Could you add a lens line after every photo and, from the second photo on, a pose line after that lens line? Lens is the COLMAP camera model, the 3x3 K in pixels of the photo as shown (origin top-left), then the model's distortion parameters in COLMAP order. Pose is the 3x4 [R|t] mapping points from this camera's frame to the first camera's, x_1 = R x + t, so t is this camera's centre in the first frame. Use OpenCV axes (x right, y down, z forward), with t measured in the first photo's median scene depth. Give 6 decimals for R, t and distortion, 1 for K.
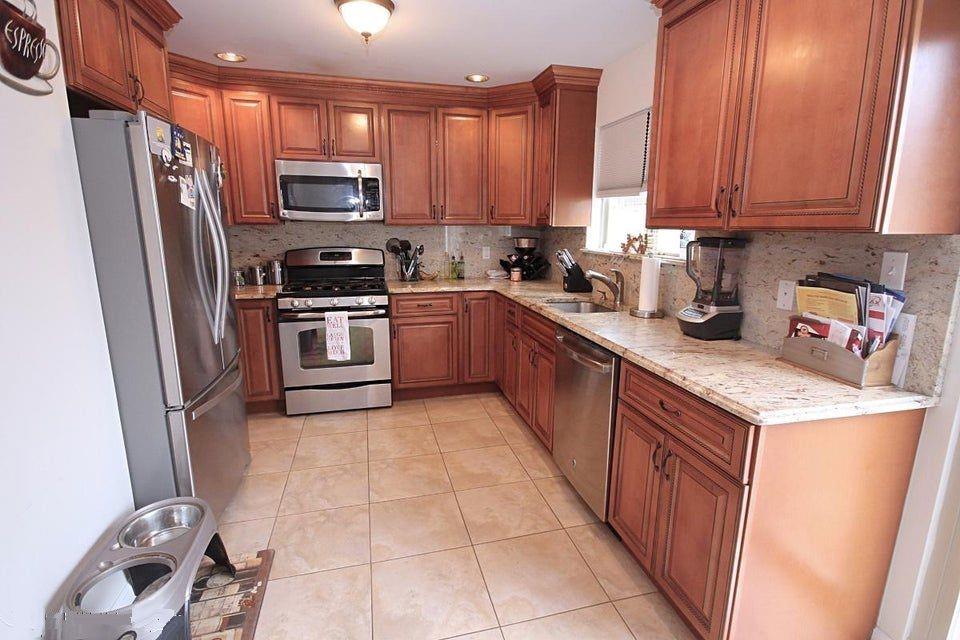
lens RADIAL K [[467.8, 0, 484.8], [0, 467.8, 321.3], [0, 0, 1]] dist [-0.000857, -0.000144]
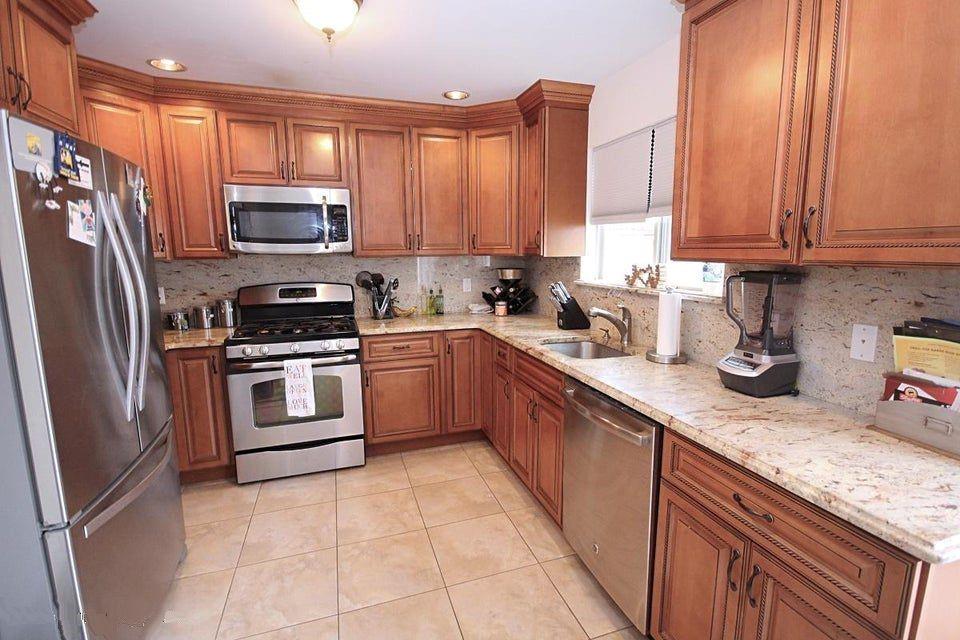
lens RADIAL K [[458.3, 0, 485.1], [0, 458.3, 320.8], [0, 0, 1]] dist [0.004262, -0.007452]
pose [[0.997447, -0.023220, 0.067537, -0.032573], [0.026721, 0.998320, -0.051409, -0.040602], [-0.066230, 0.053082, 0.996391, 0.147535]]
